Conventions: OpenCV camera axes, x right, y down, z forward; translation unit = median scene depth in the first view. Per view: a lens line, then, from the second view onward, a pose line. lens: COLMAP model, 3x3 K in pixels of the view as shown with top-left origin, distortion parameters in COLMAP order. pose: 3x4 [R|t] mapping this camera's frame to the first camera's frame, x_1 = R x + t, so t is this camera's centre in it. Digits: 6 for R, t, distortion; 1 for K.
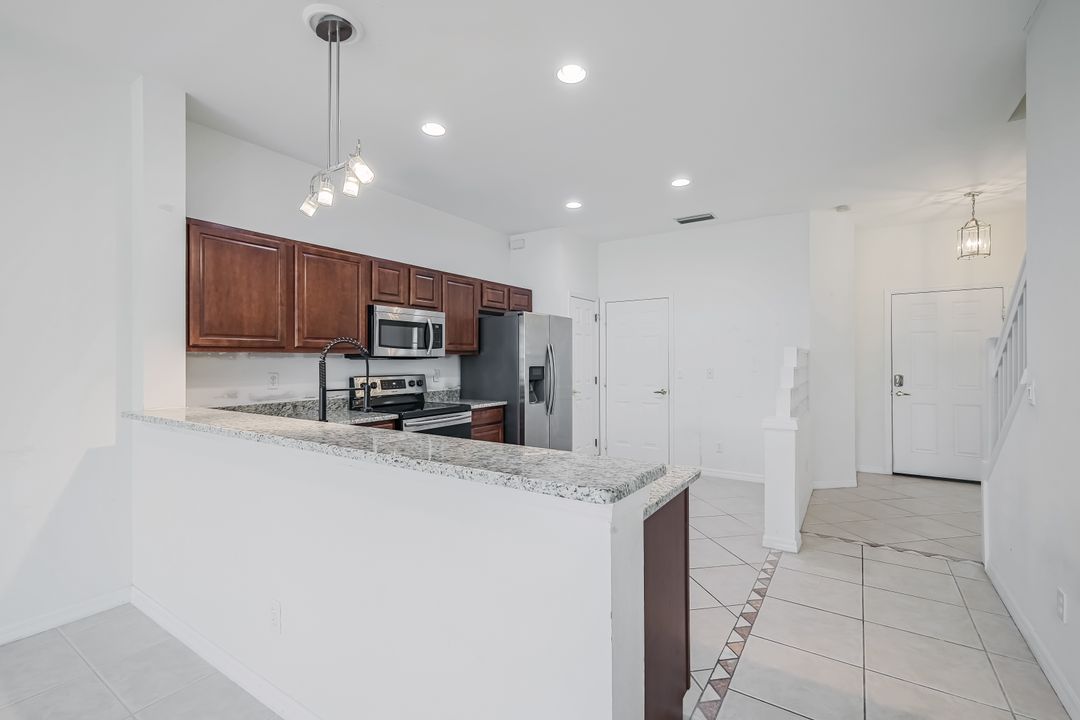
lens RADIAL K [[476.8, 0, 545.3], [0, 476.8, 365.4], [0, 0, 1]] dist [0.003012, 0.000142]
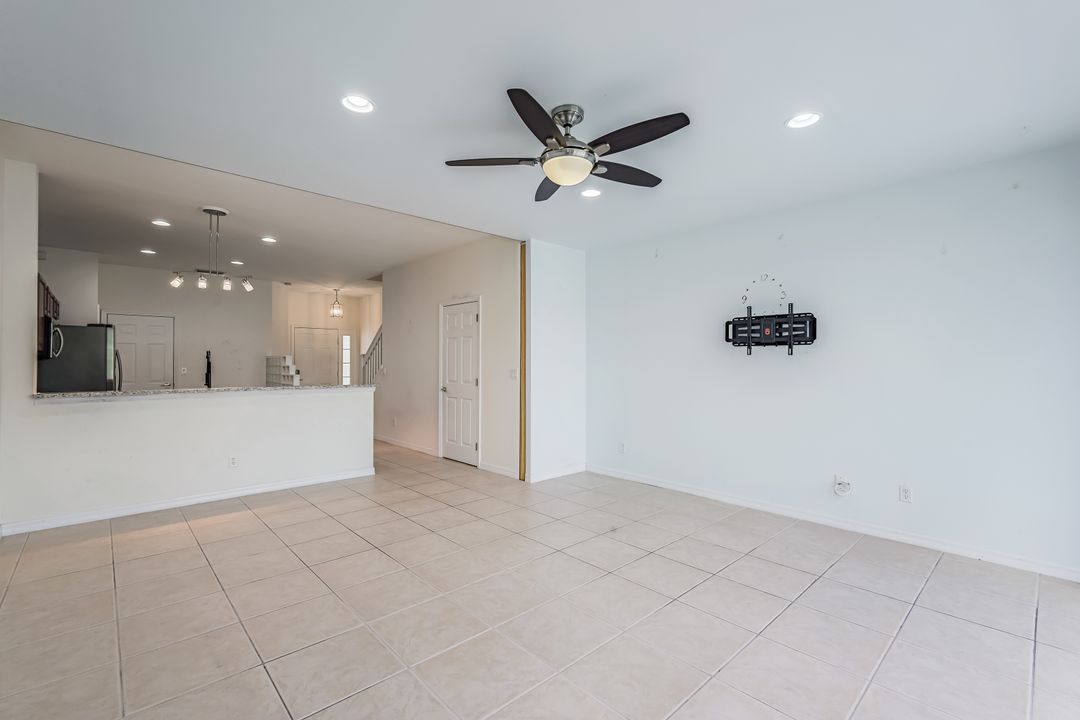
lens RADIAL K [[476.8, 0, 534.2], [0, 476.8, 361.9], [0, 0, 1]] dist [0.003012, 0.000142]
pose [[0.239063, 0.002754, 0.971000, -1.126754], [0.009540, 0.999941, -0.005184, 0.008627], [-0.970957, 0.010503, 0.239023, -0.477469]]
